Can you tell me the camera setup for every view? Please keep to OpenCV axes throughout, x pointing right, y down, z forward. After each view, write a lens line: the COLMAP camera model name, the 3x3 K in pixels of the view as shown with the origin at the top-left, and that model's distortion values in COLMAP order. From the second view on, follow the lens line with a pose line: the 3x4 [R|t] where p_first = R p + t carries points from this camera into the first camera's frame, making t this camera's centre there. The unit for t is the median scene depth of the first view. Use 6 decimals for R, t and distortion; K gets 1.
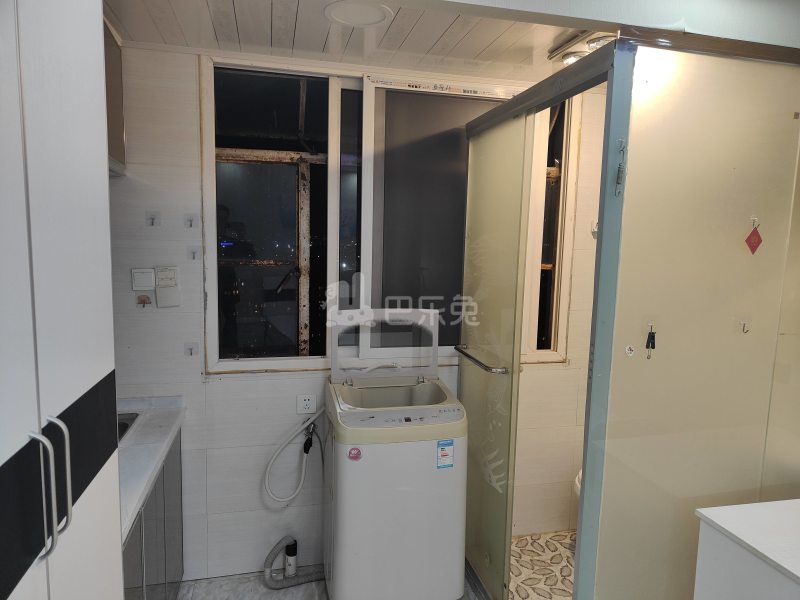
lens RADIAL K [[562.2, 0, 397.9], [0, 562.2, 303.6], [0, 0, 1]] dist [0.014049, -0.007754]
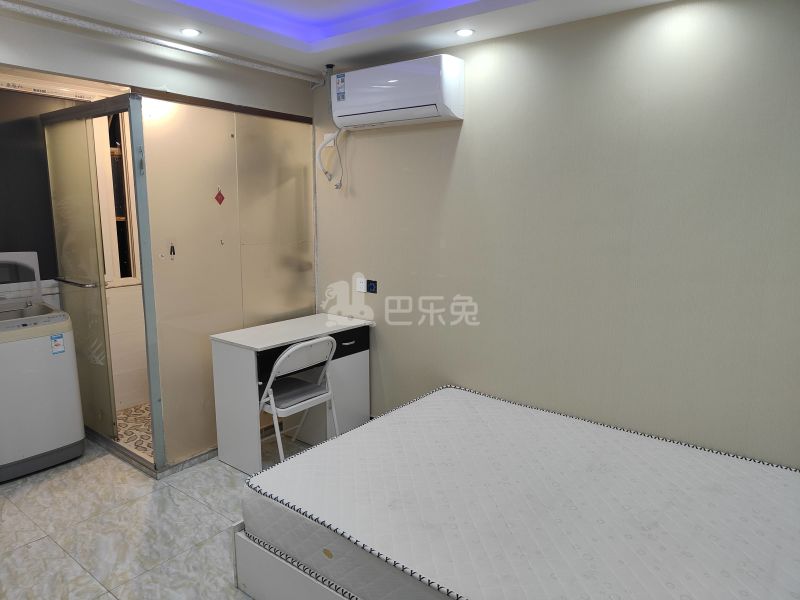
lens RADIAL K [[562.2, 0, 398.2], [0, 562.2, 303.9], [0, 0, 1]] dist [0.014049, -0.007754]
pose [[0.782874, -0.127800, 0.608913, -0.094459], [0.086442, 0.991527, 0.096966, 0.081576], [-0.616146, -0.023276, 0.787288, -0.649433]]
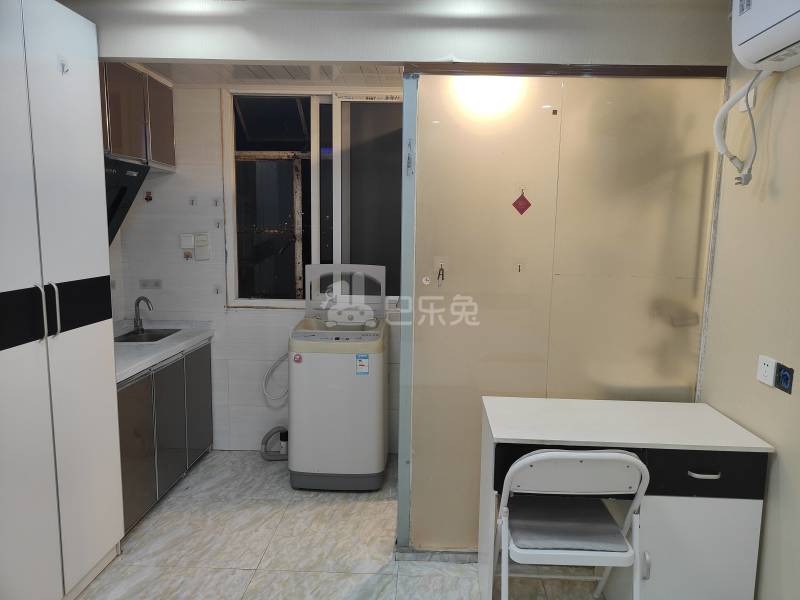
lens RADIAL K [[562.2, 0, 397.1], [0, 562.2, 301.1], [0, 0, 1]] dist [0.014049, -0.007754]
pose [[0.962513, 0.028896, -0.269691, 0.471710], [-0.025918, 0.999557, 0.014598, 0.075952], [0.269994, -0.007061, 0.962836, -0.280154]]
